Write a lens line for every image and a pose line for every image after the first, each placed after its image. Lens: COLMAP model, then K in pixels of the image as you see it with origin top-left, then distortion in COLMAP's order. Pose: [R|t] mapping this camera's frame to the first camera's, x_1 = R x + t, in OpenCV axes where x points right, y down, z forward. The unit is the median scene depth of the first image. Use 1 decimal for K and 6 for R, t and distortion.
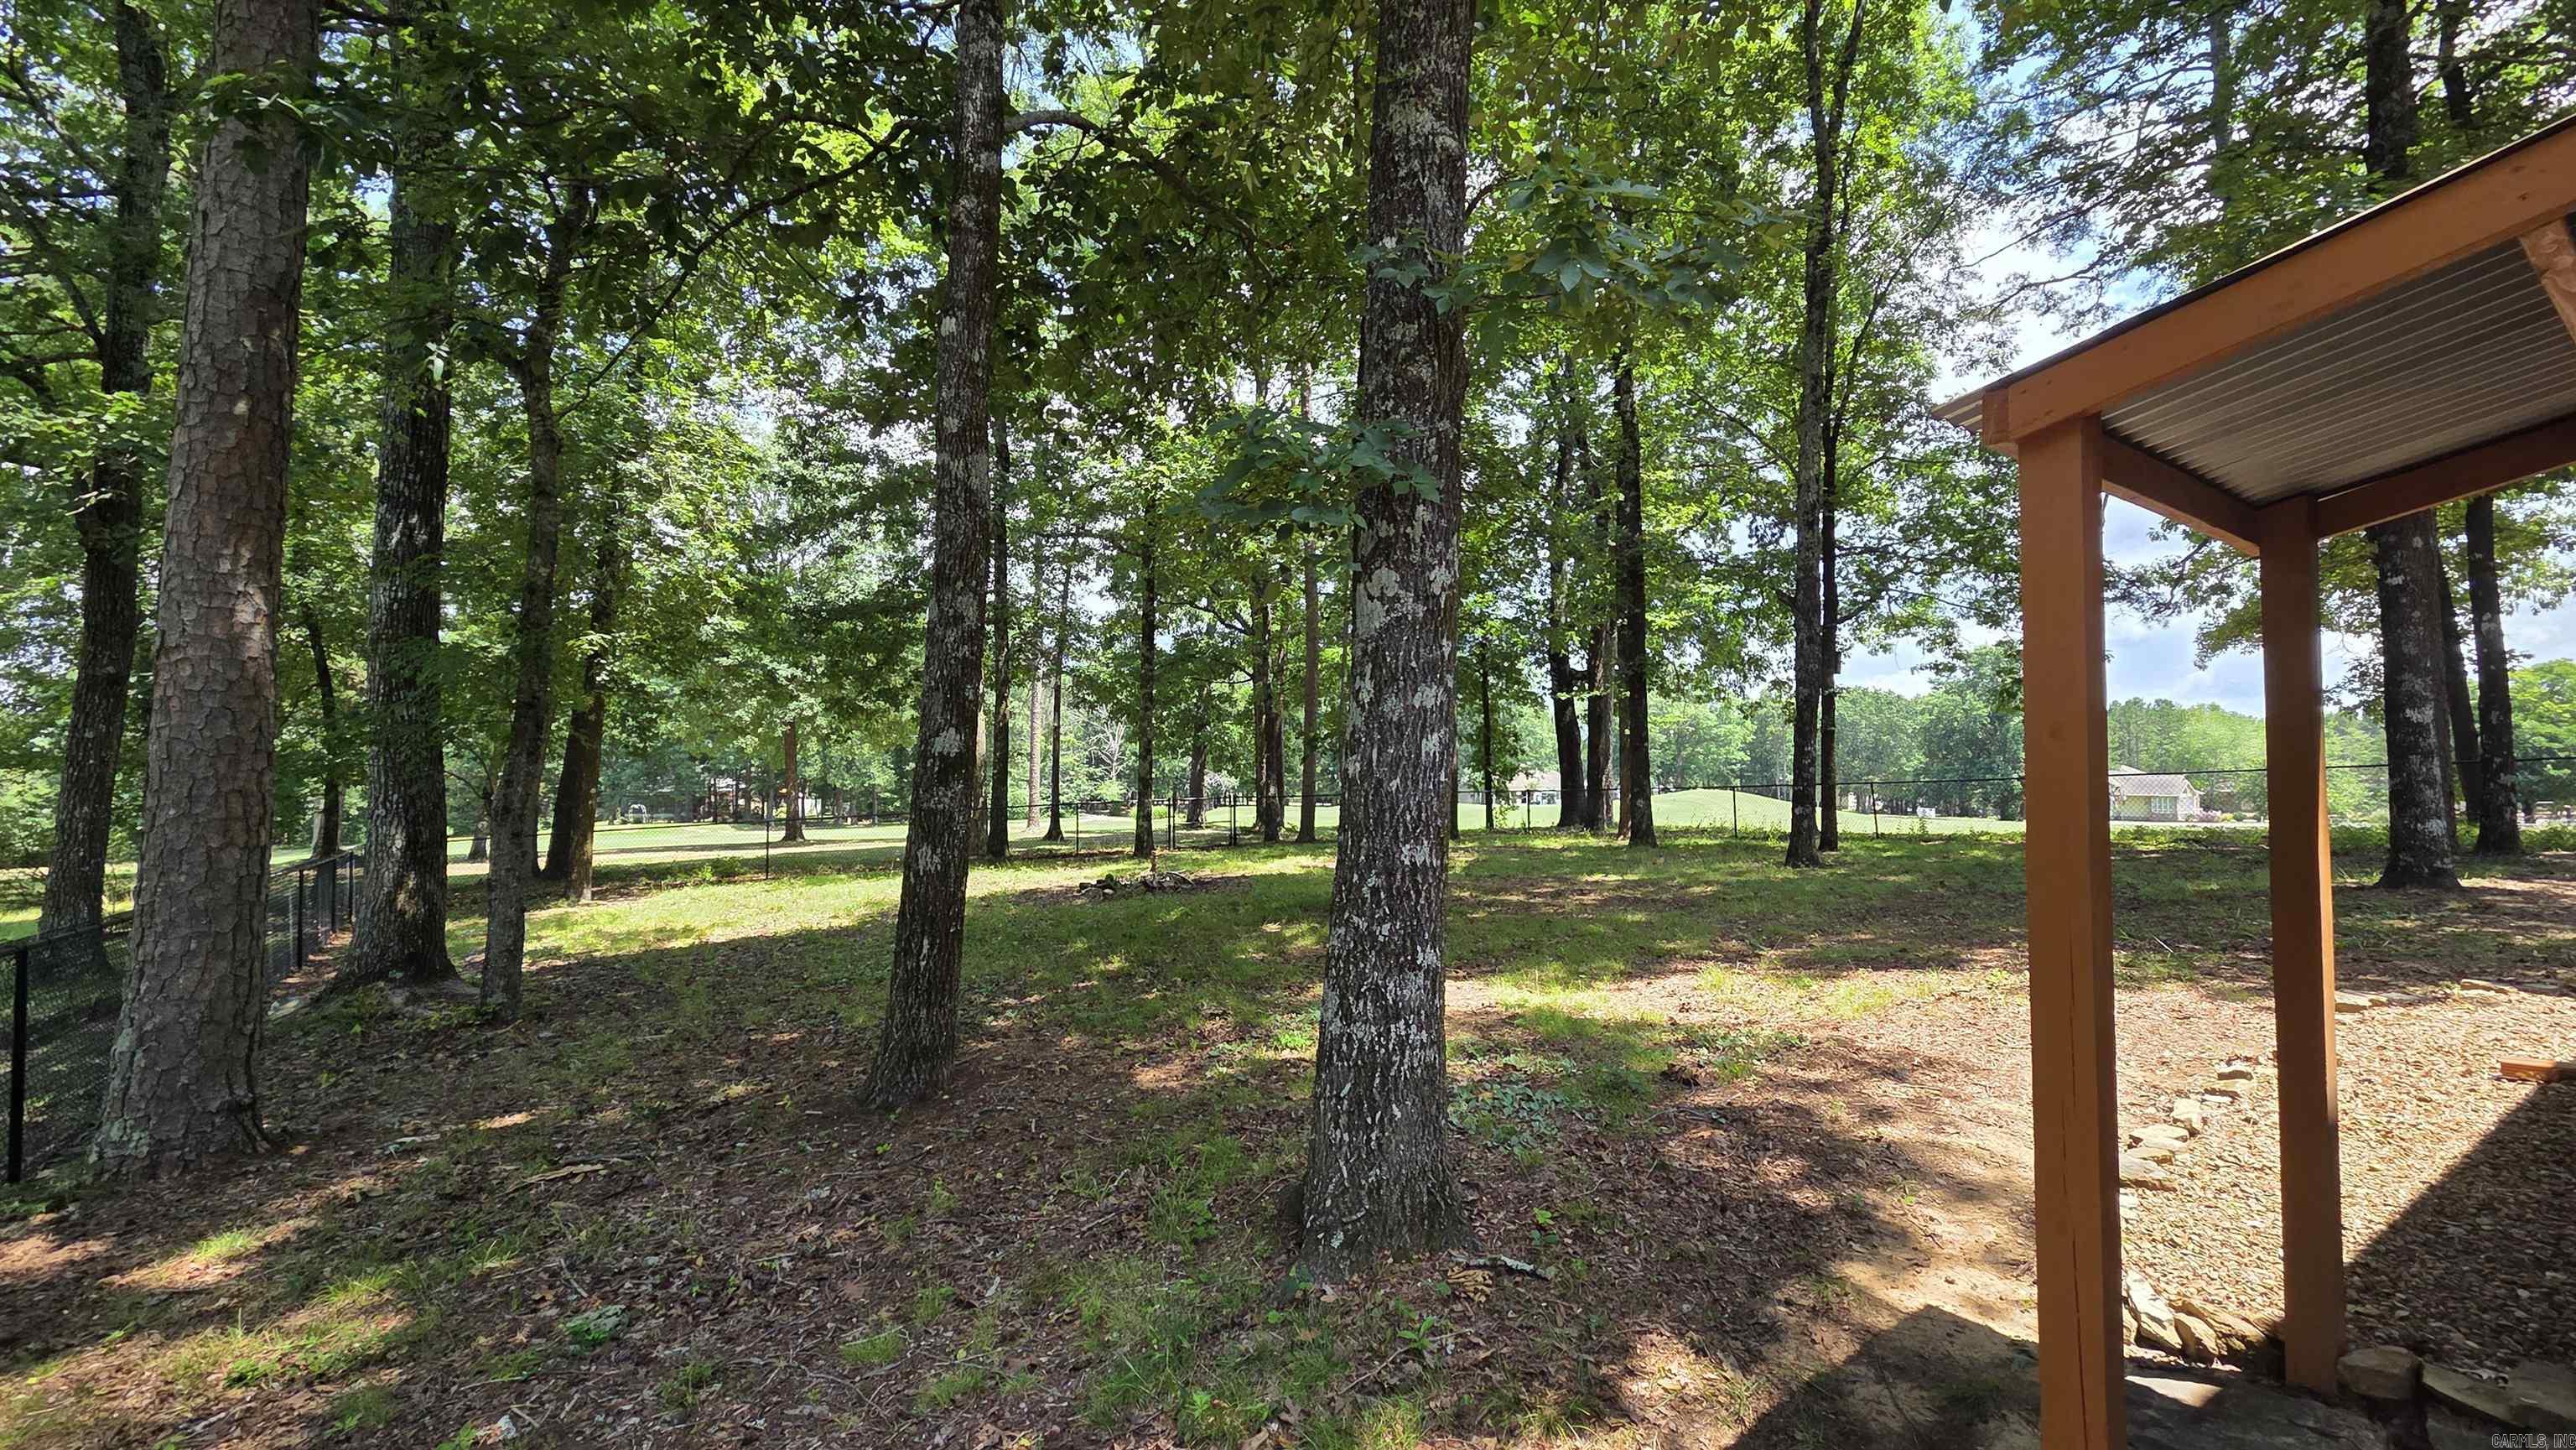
lens RADIAL K [[1053.5, 0, 1305.3], [0, 1053.5, 721.2], [0, 0, 1]] dist [0.008917, -0.001820]
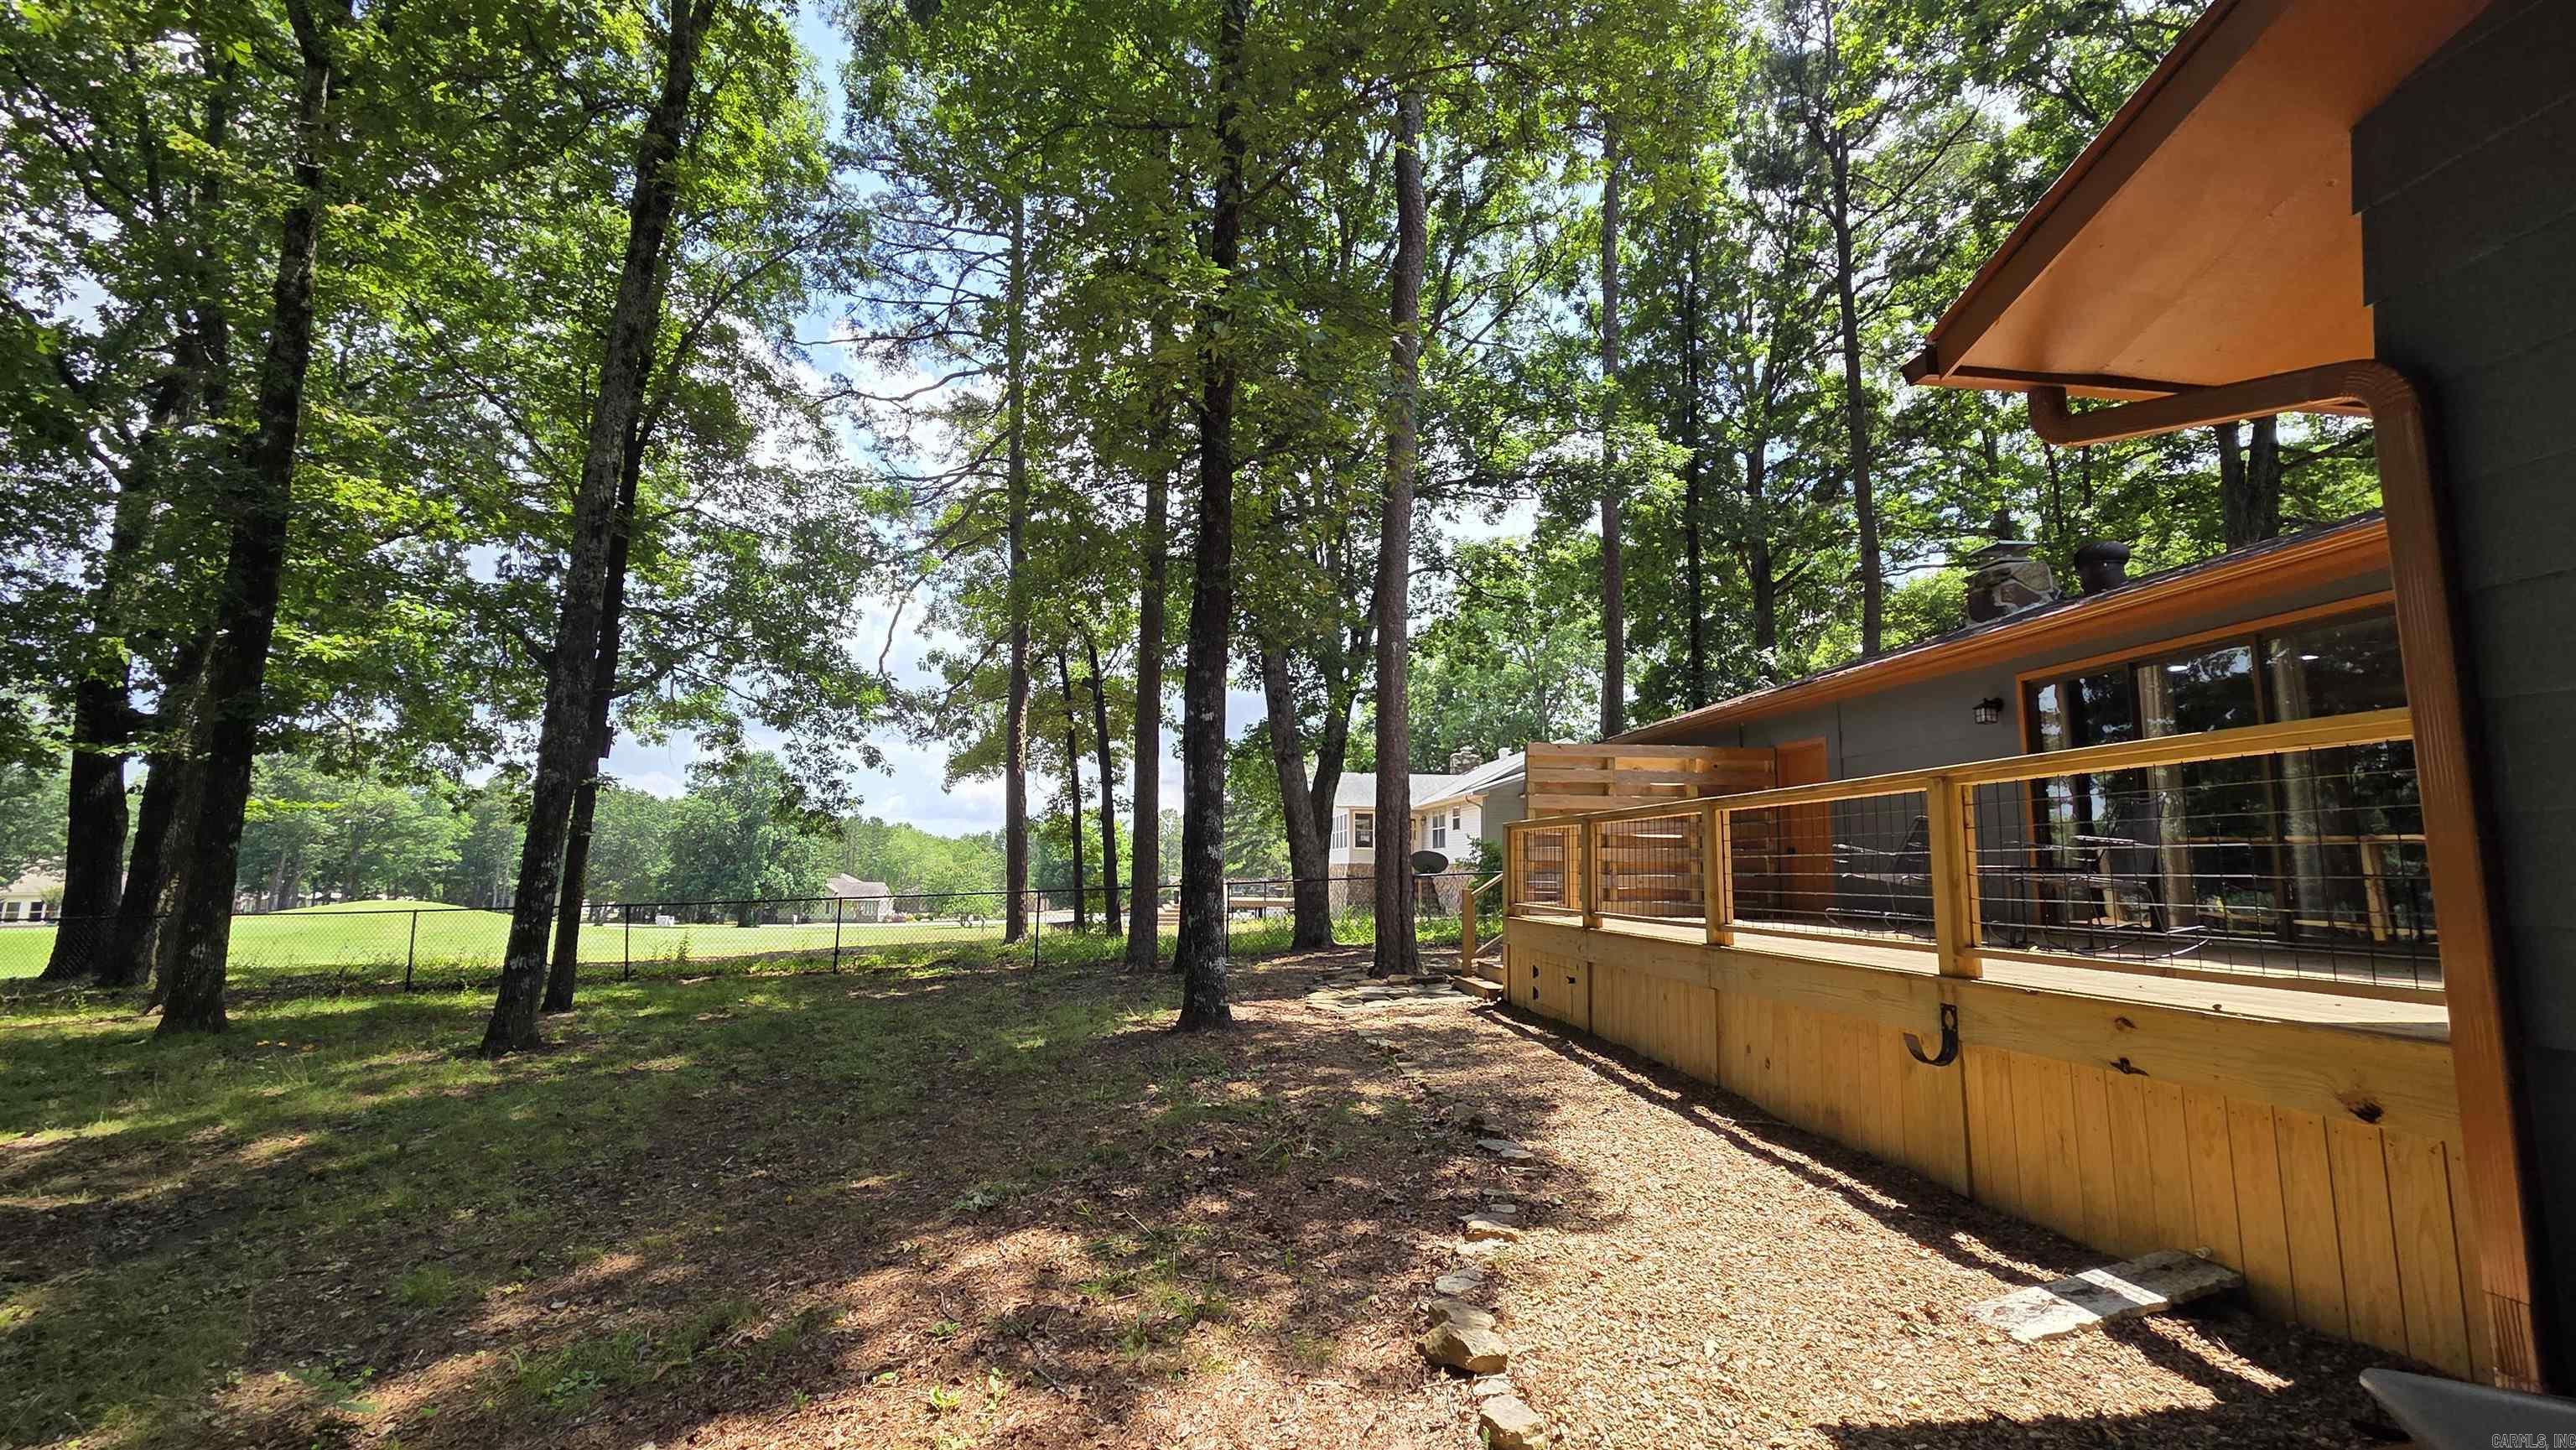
lens RADIAL K [[1053.5, 0, 1287.3], [0, 1053.5, 730.1], [0, 0, 1]] dist [0.008917, -0.001820]
pose [[0.491758, 0.130478, 0.860901, 0.064025], [-0.053241, 0.991365, -0.119839, -0.000951], [-0.869103, 0.013096, 0.494458, 0.138883]]
